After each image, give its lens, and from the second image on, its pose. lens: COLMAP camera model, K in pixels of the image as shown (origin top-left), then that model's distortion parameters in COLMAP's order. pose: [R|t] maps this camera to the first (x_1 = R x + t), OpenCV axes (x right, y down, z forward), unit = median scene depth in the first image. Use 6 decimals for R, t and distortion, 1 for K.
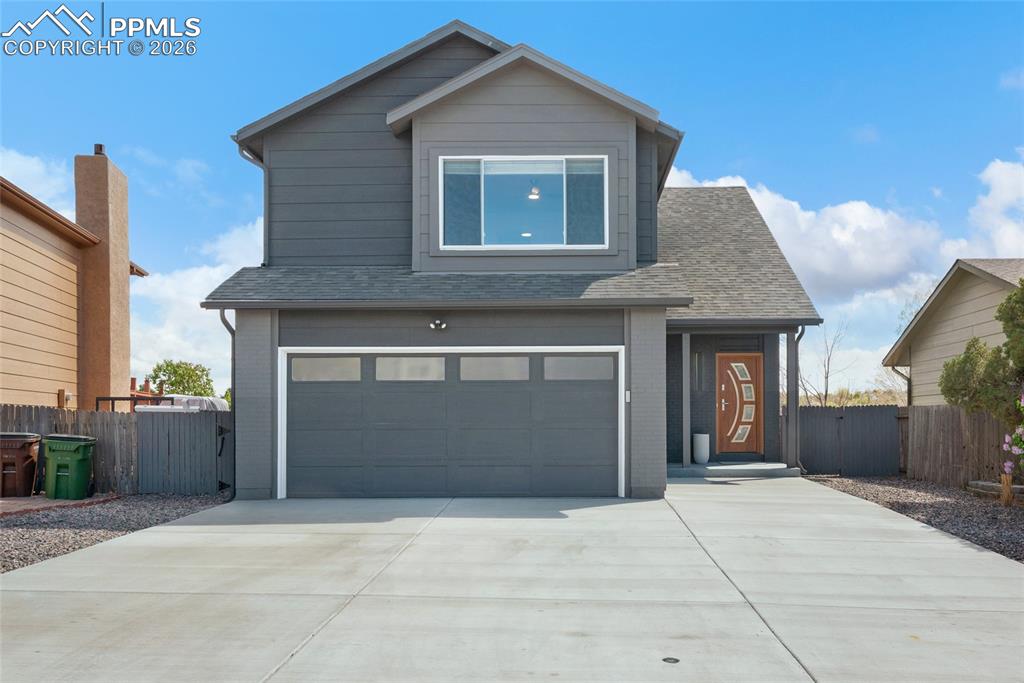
lens RADIAL K [[777.3, 0, 511.5], [0, 777.3, 340.0], [0, 0, 1]] dist [0.006563, 0.007821]
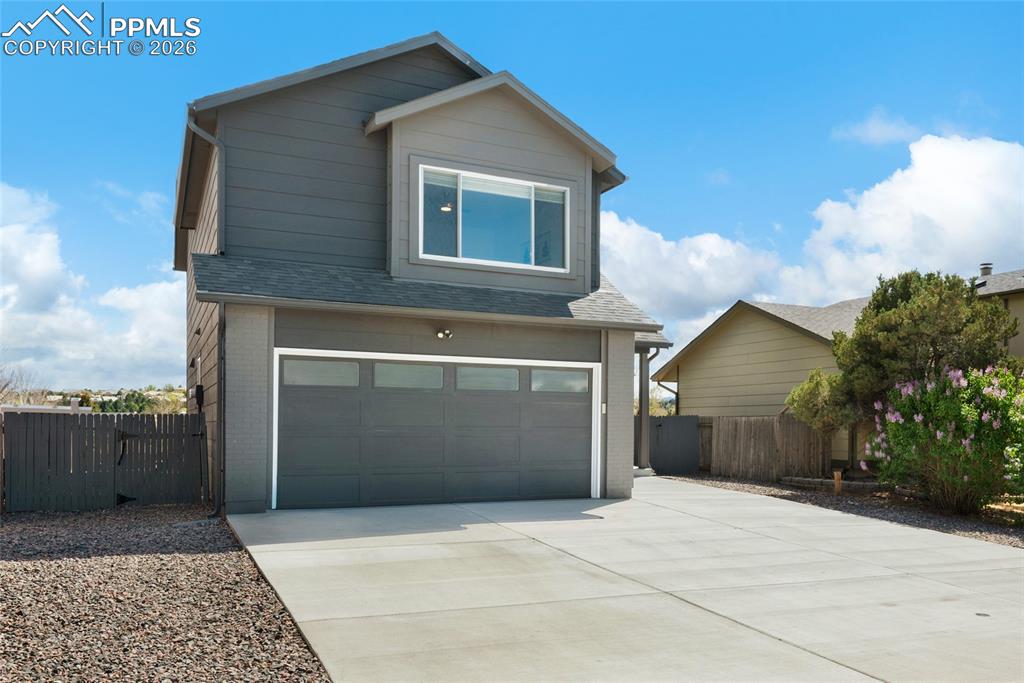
lens RADIAL K [[777.3, 0, 510.8], [0, 777.3, 342.6], [0, 0, 1]] dist [0.006563, 0.007821]
pose [[0.901958, 0.055091, 0.428295, -0.410194], [-0.056857, 0.998345, -0.008680, -0.004682], [-0.428064, -0.016523, 0.903597, 0.037831]]
